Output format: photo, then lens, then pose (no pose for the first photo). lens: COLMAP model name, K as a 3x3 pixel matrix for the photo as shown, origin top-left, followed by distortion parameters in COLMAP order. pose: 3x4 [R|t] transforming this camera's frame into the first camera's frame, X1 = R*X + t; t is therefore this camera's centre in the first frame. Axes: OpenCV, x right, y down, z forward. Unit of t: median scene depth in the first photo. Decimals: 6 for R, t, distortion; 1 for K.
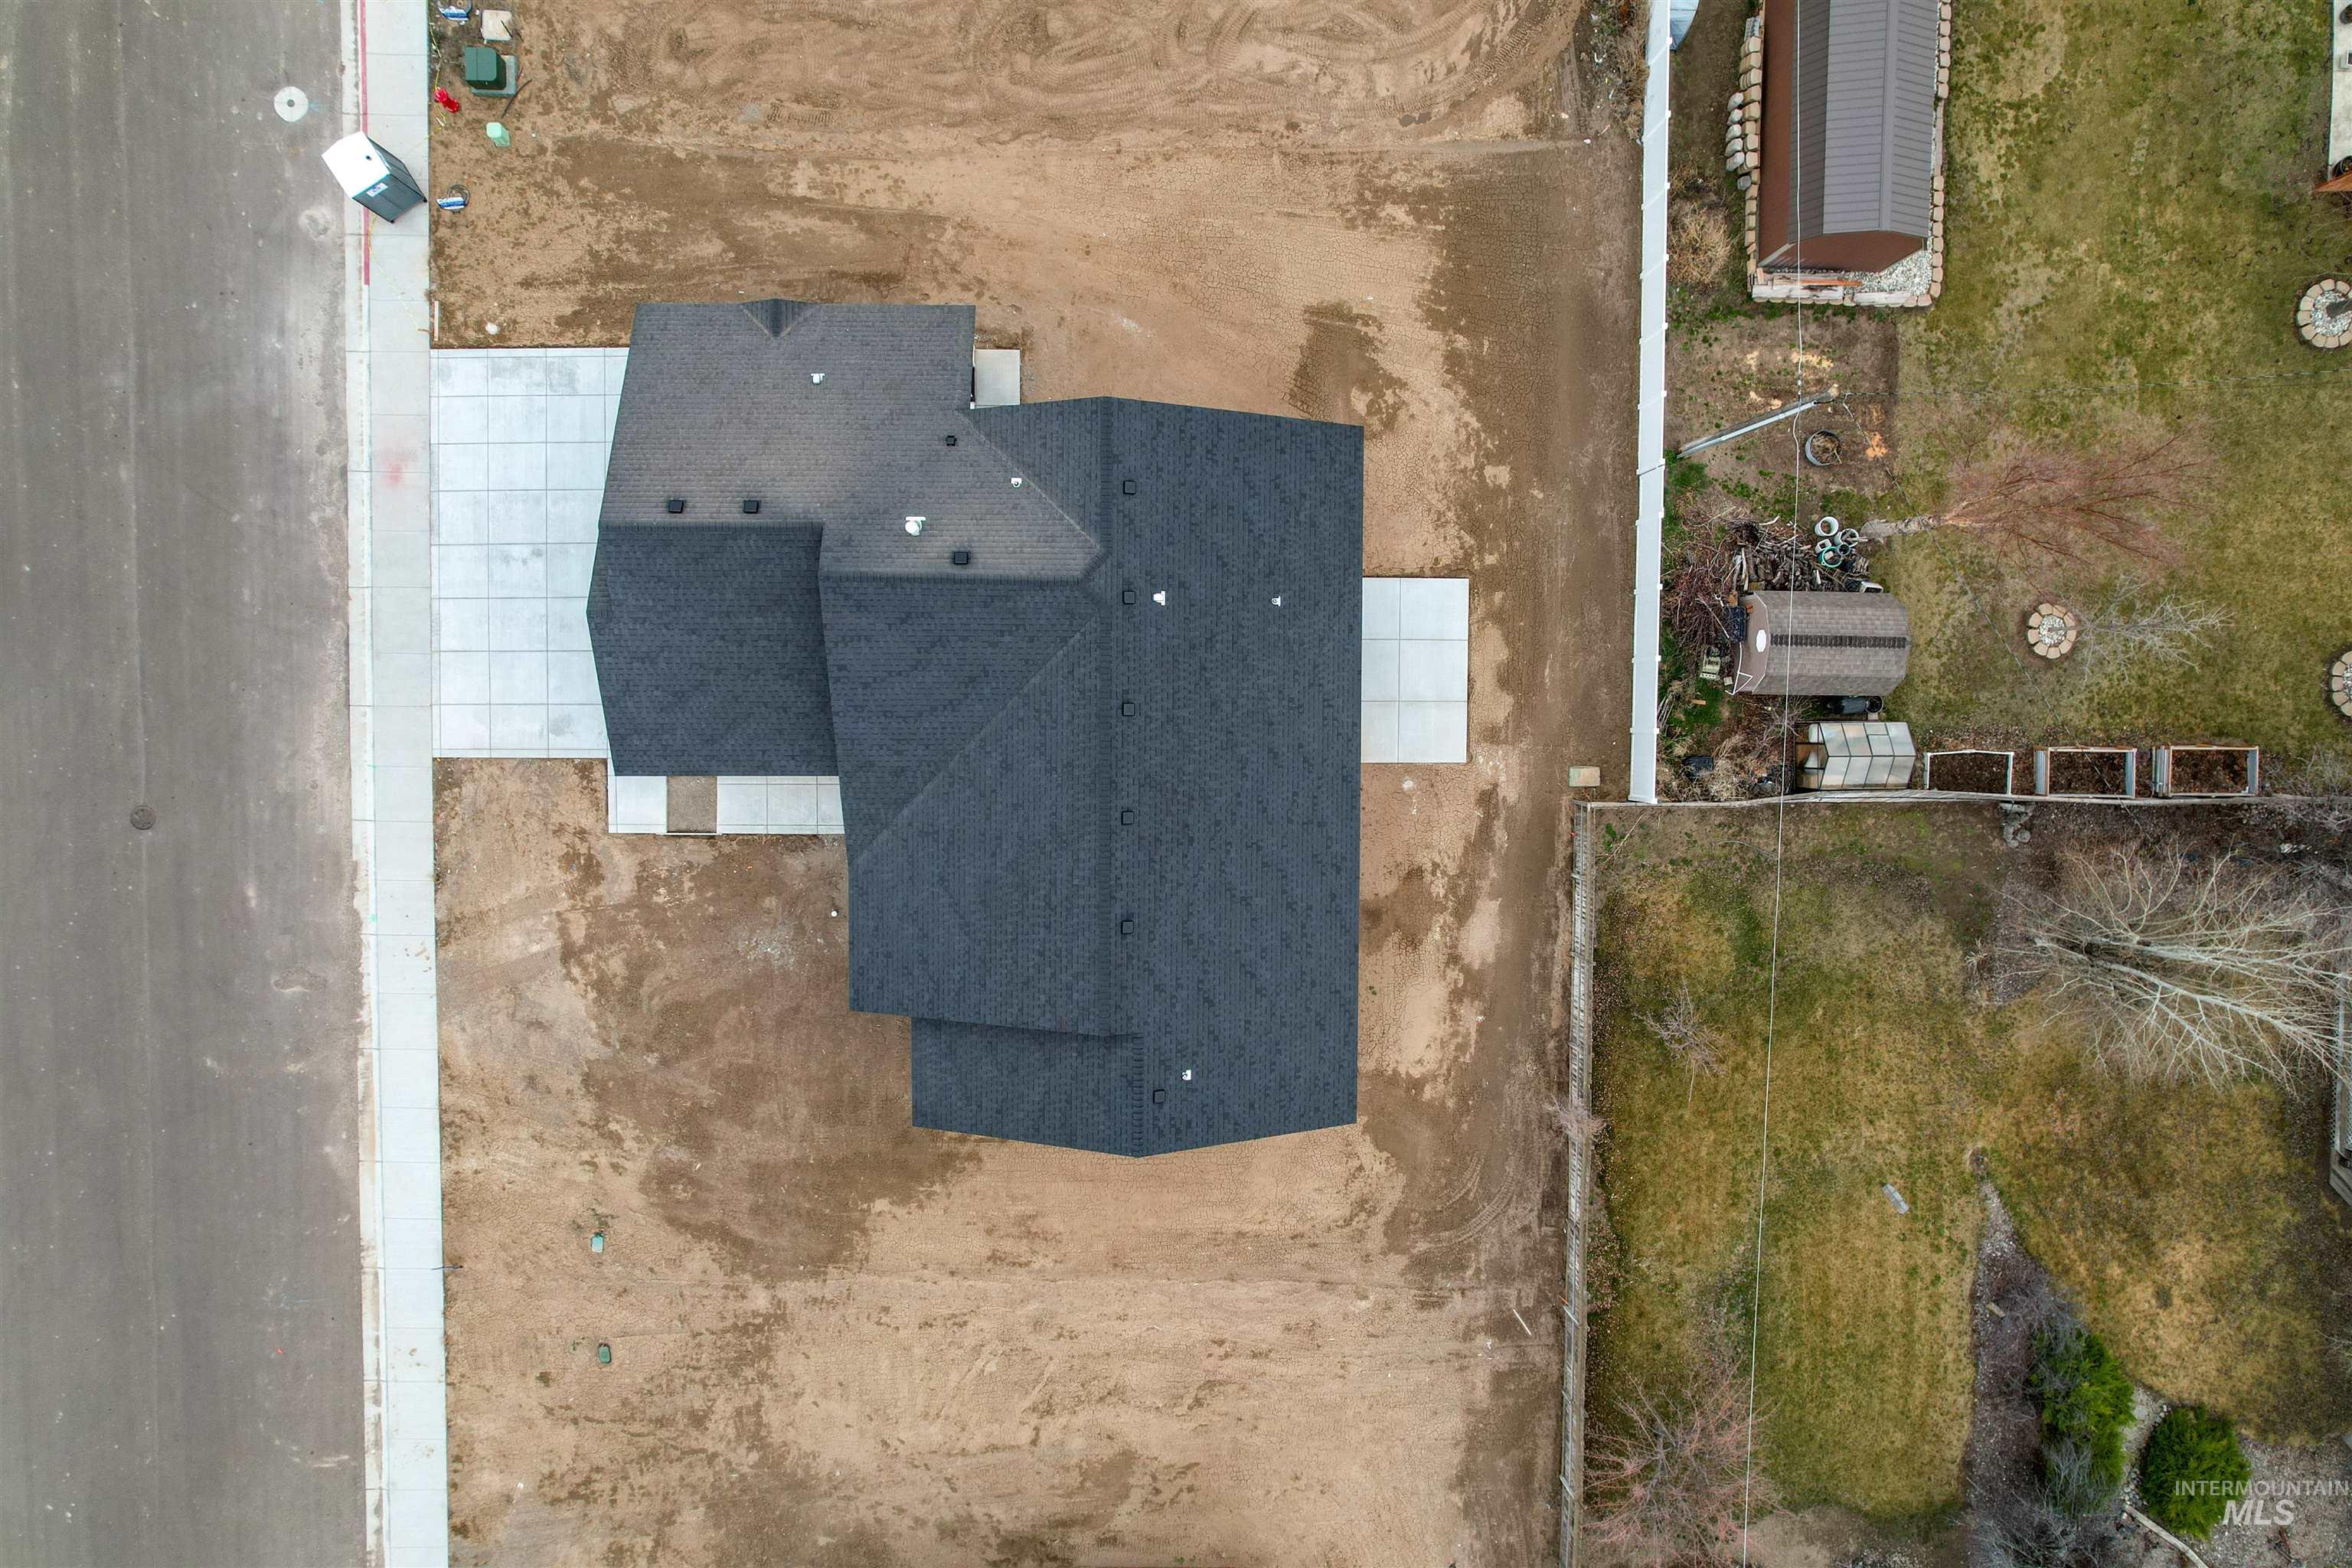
lens RADIAL K [[1495.8, 0, 1197.6], [0, 1495.8, 775.7], [0, 0, 1]] dist [-0.046051, 0.020861]
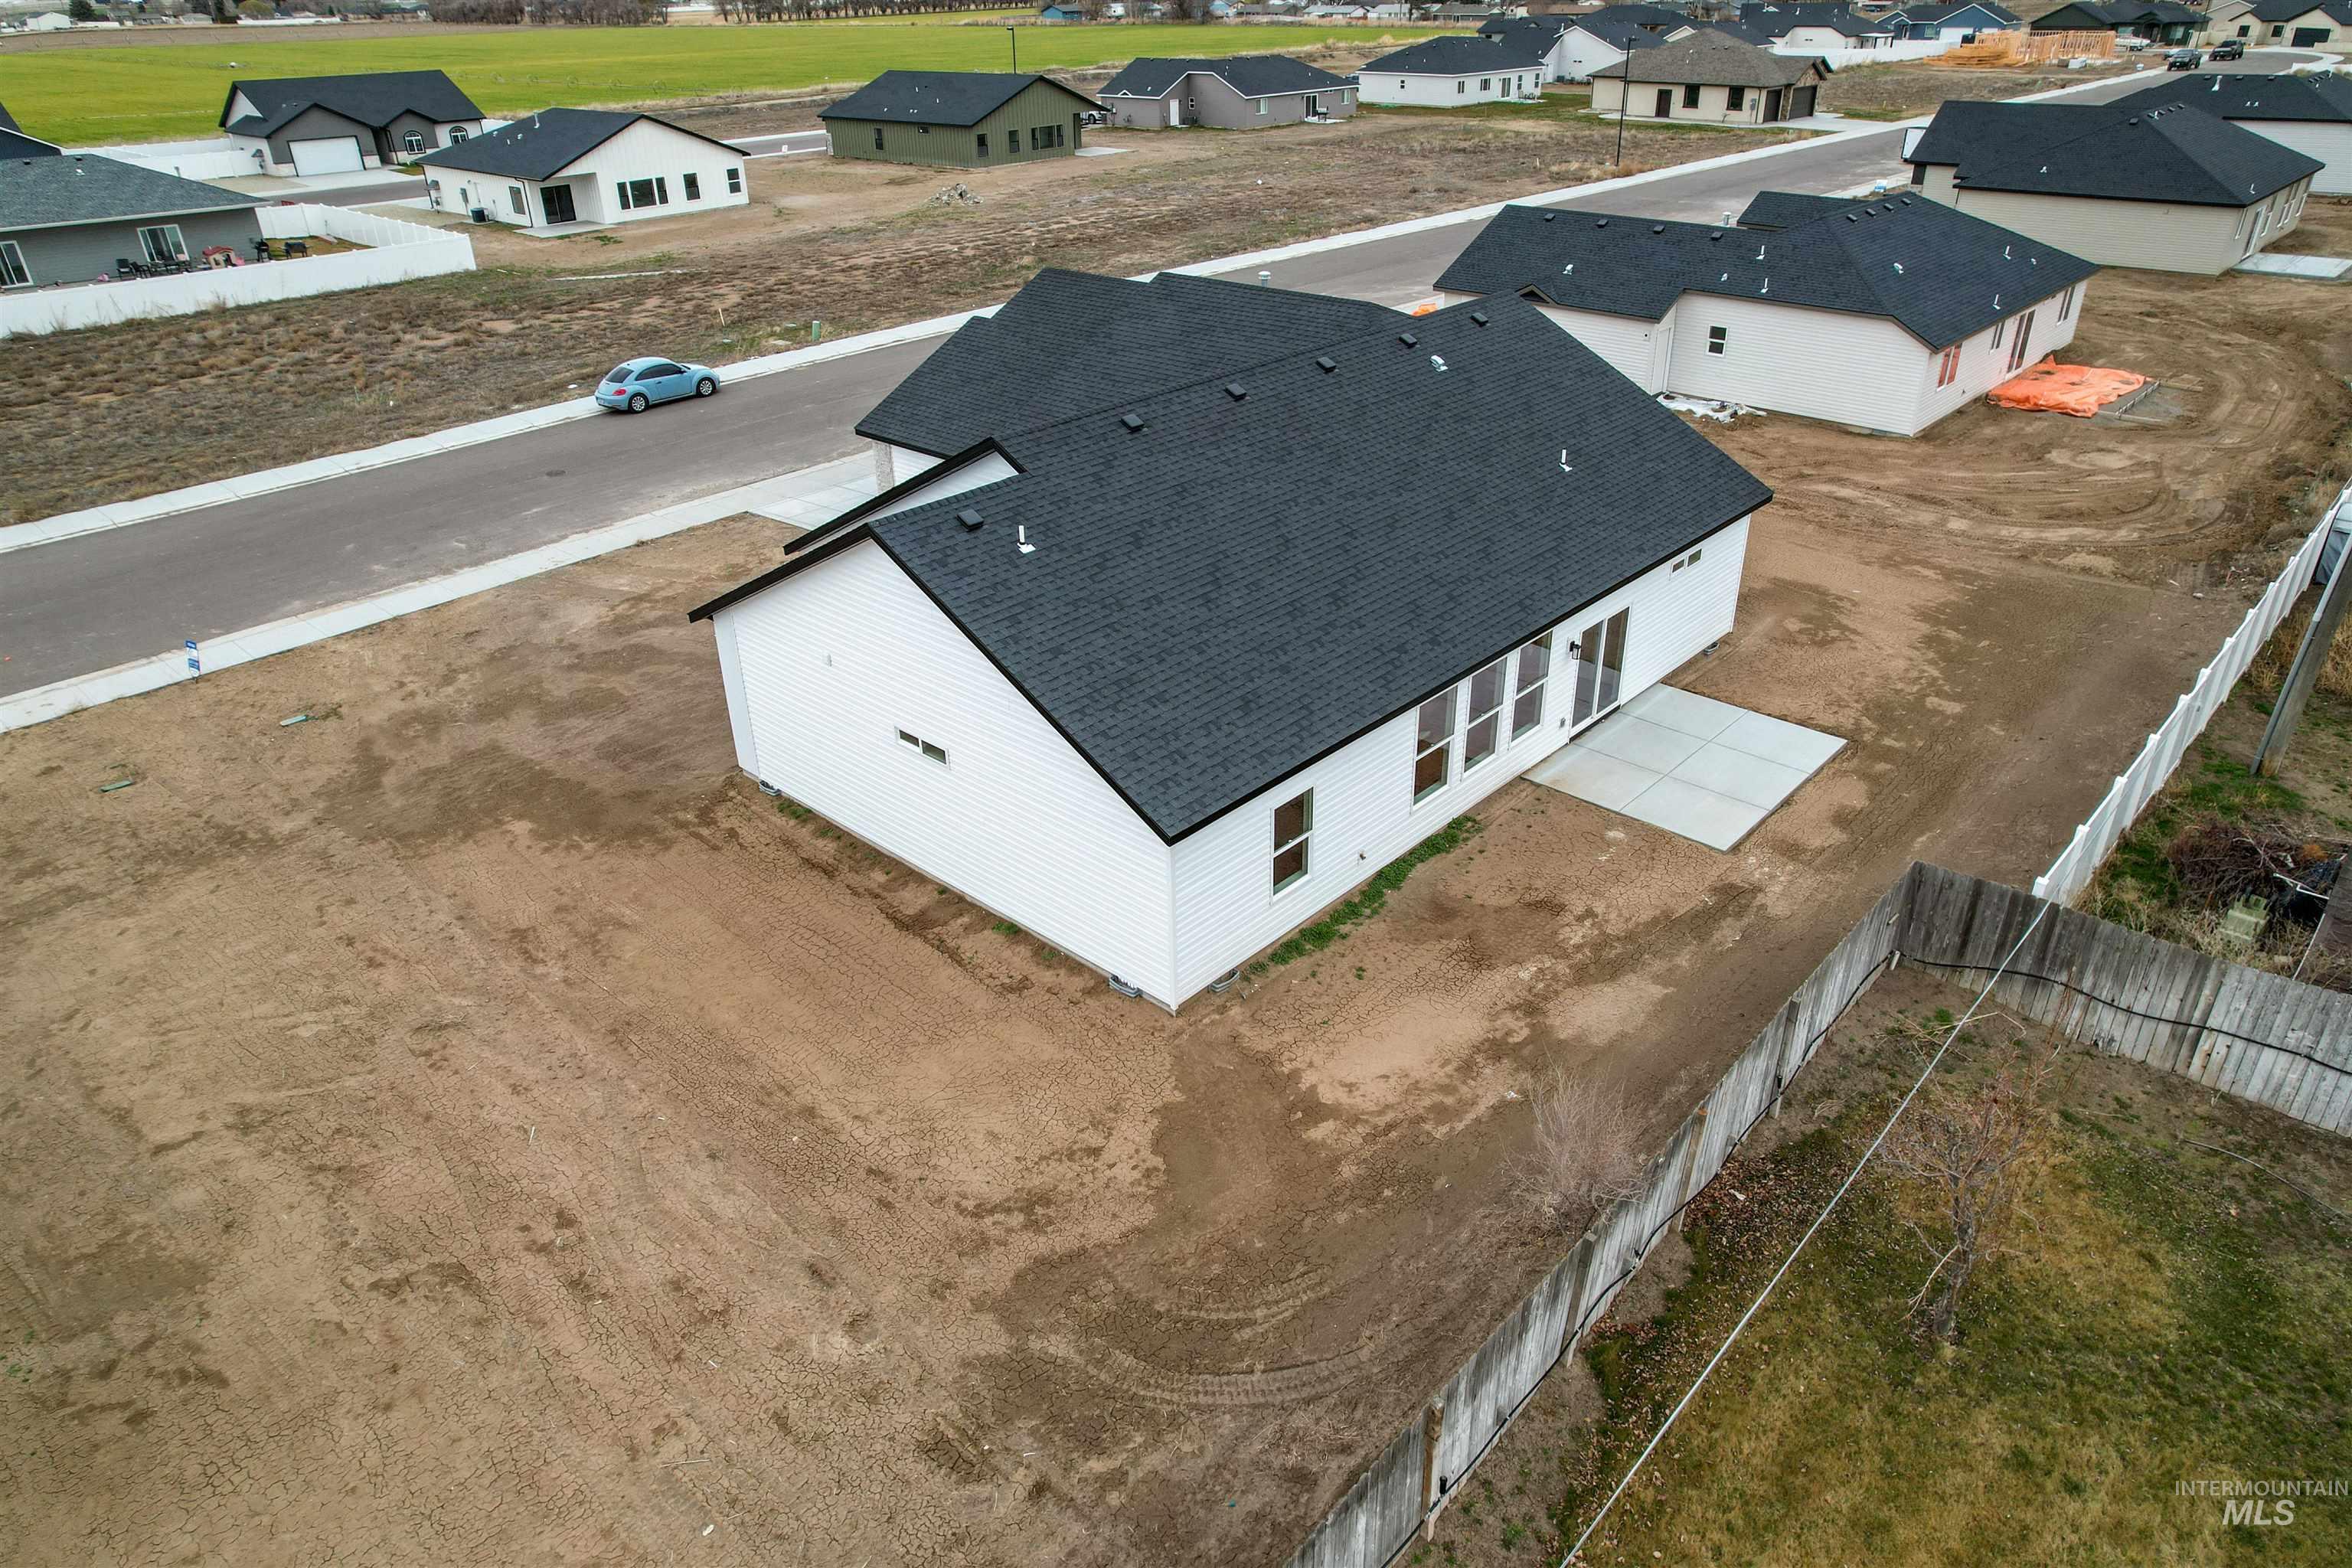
lens RADIAL K [[1495.8, 0, 1183.1], [0, 1495.8, 785.0], [0, 0, 1]] dist [-0.046051, 0.020861]
pose [[0.735508, 0.273005, -0.620077, 0.380454], [-0.677098, 0.328337, -0.658585, 0.511699], [0.023797, 0.904247, 0.426346, 0.732275]]
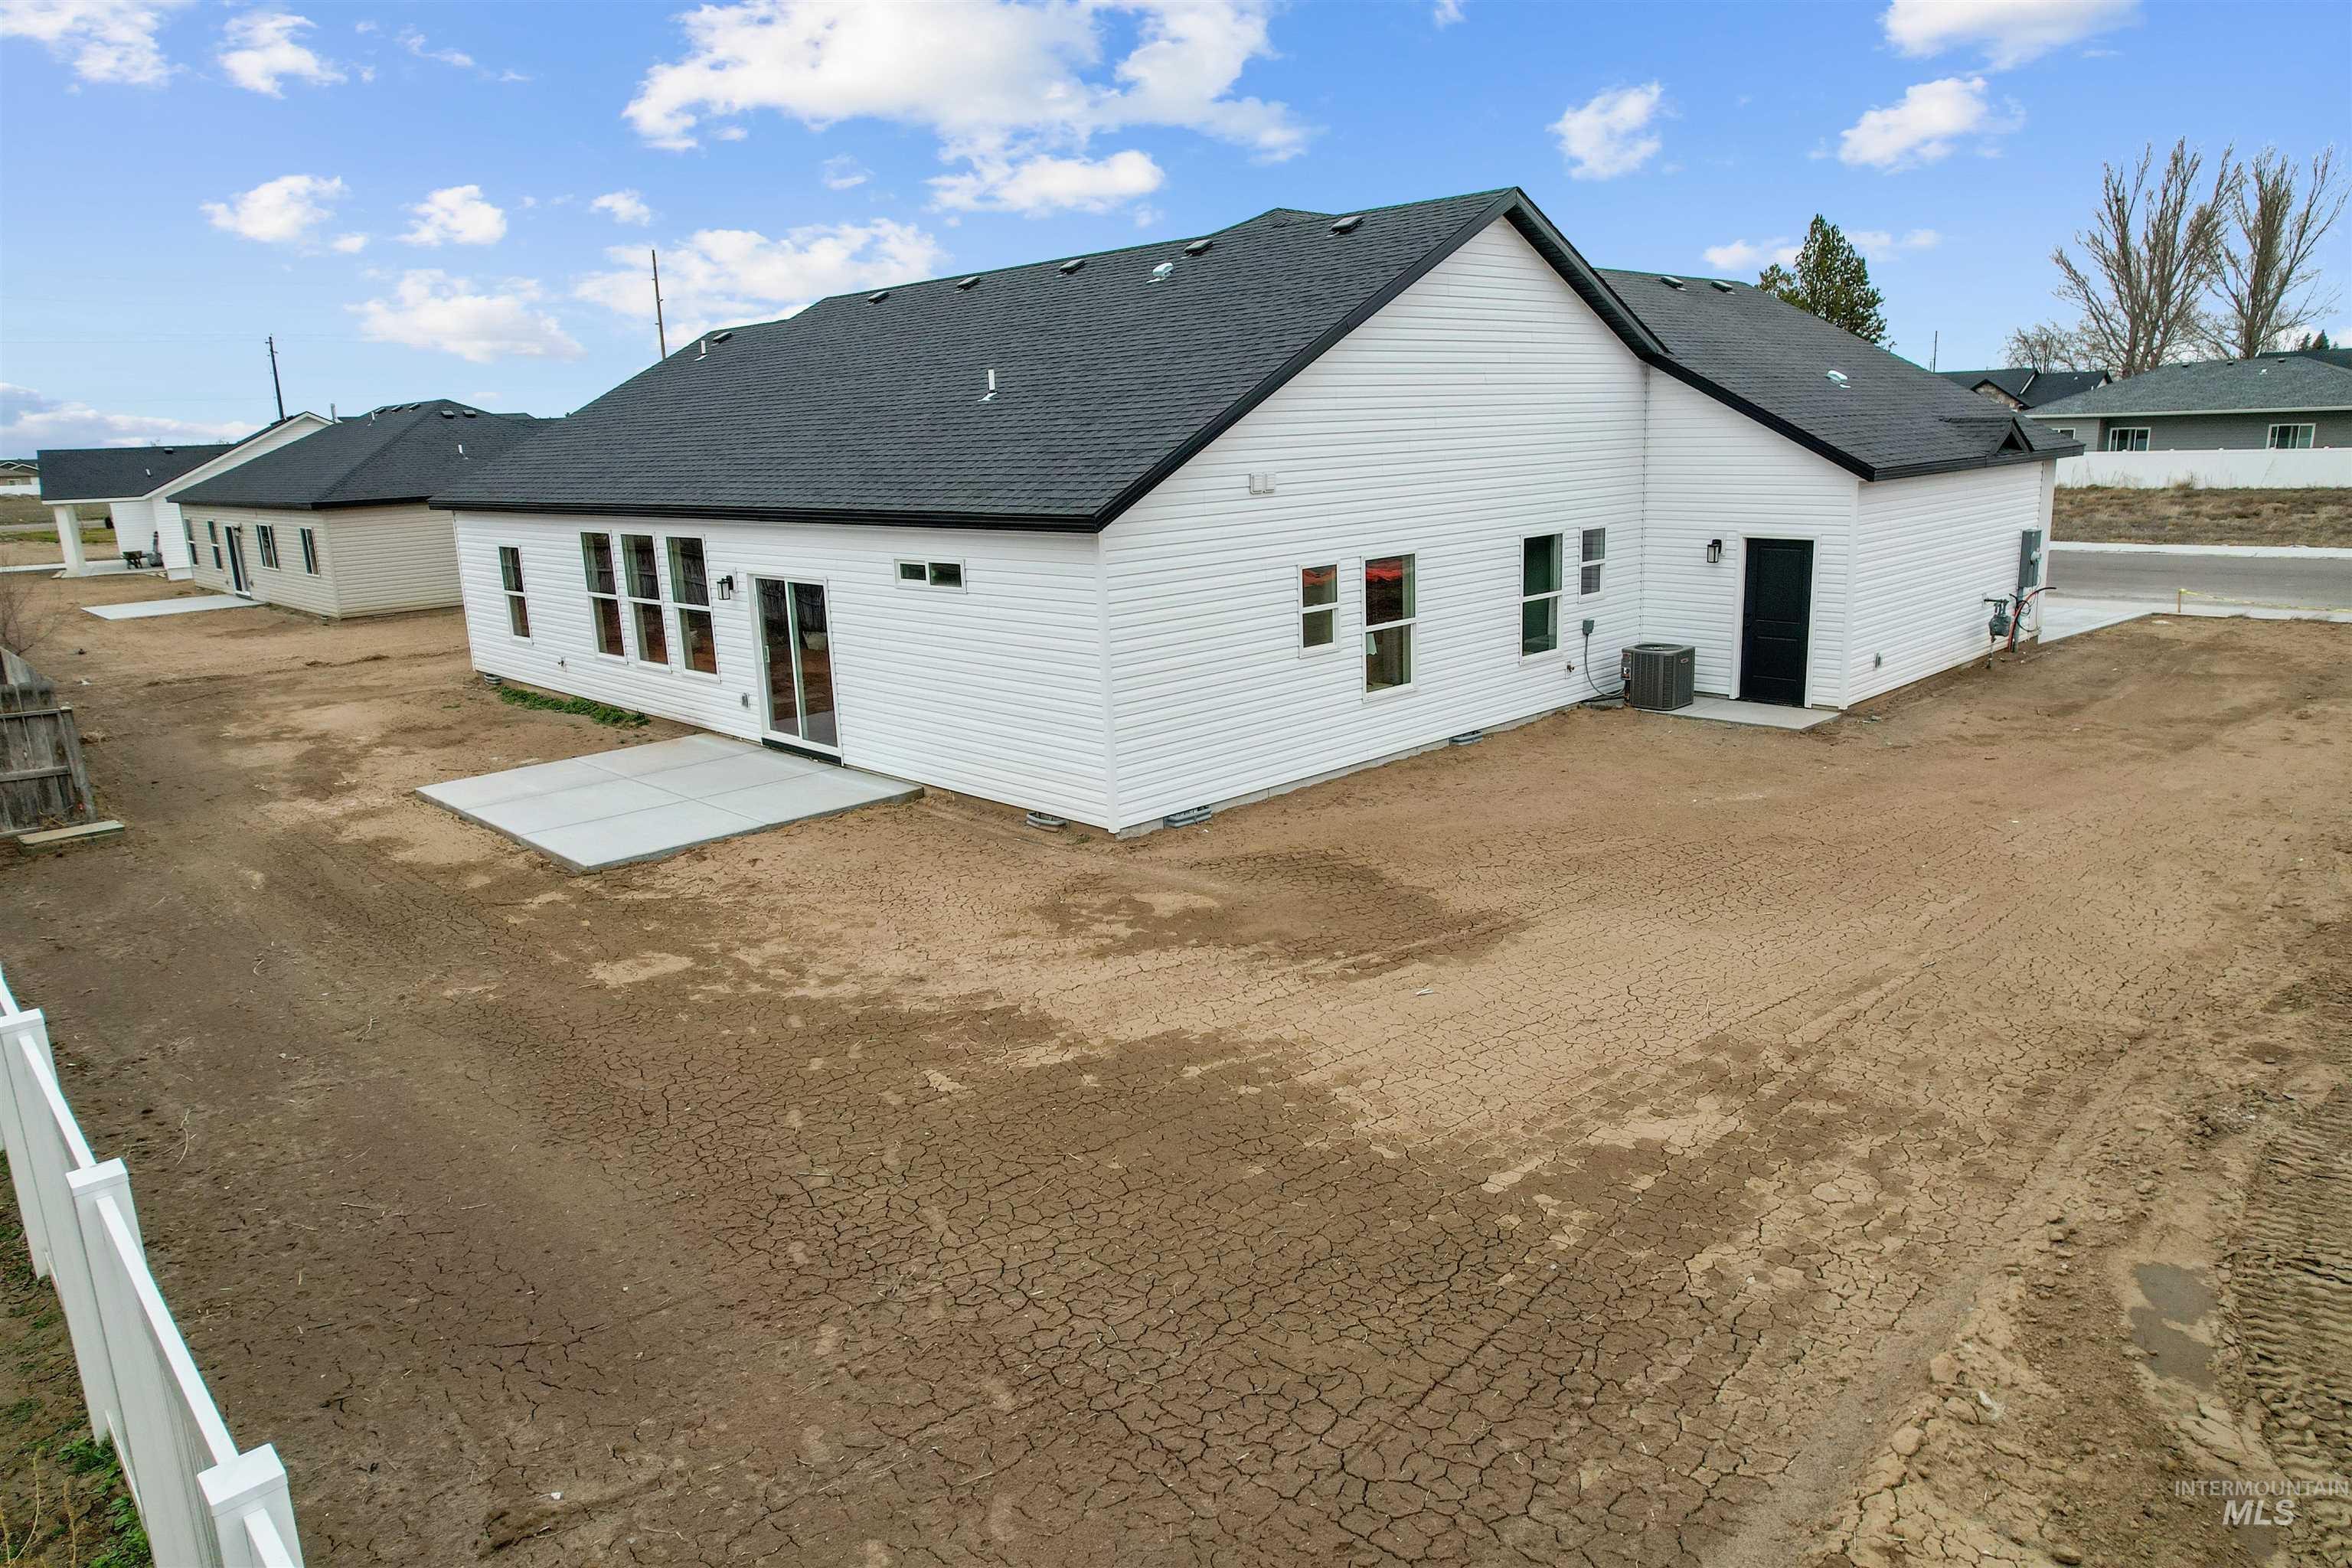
lens RADIAL K [[1495.8, 0, 1179.6], [0, 1495.8, 783.3], [0, 0, 1]] dist [-0.046051, 0.020861]
pose [[-0.719372, 0.145077, -0.679306, 0.313777], [-0.694146, -0.186448, 0.695269, -0.461046], [-0.025788, 0.971694, 0.234830, 0.901709]]
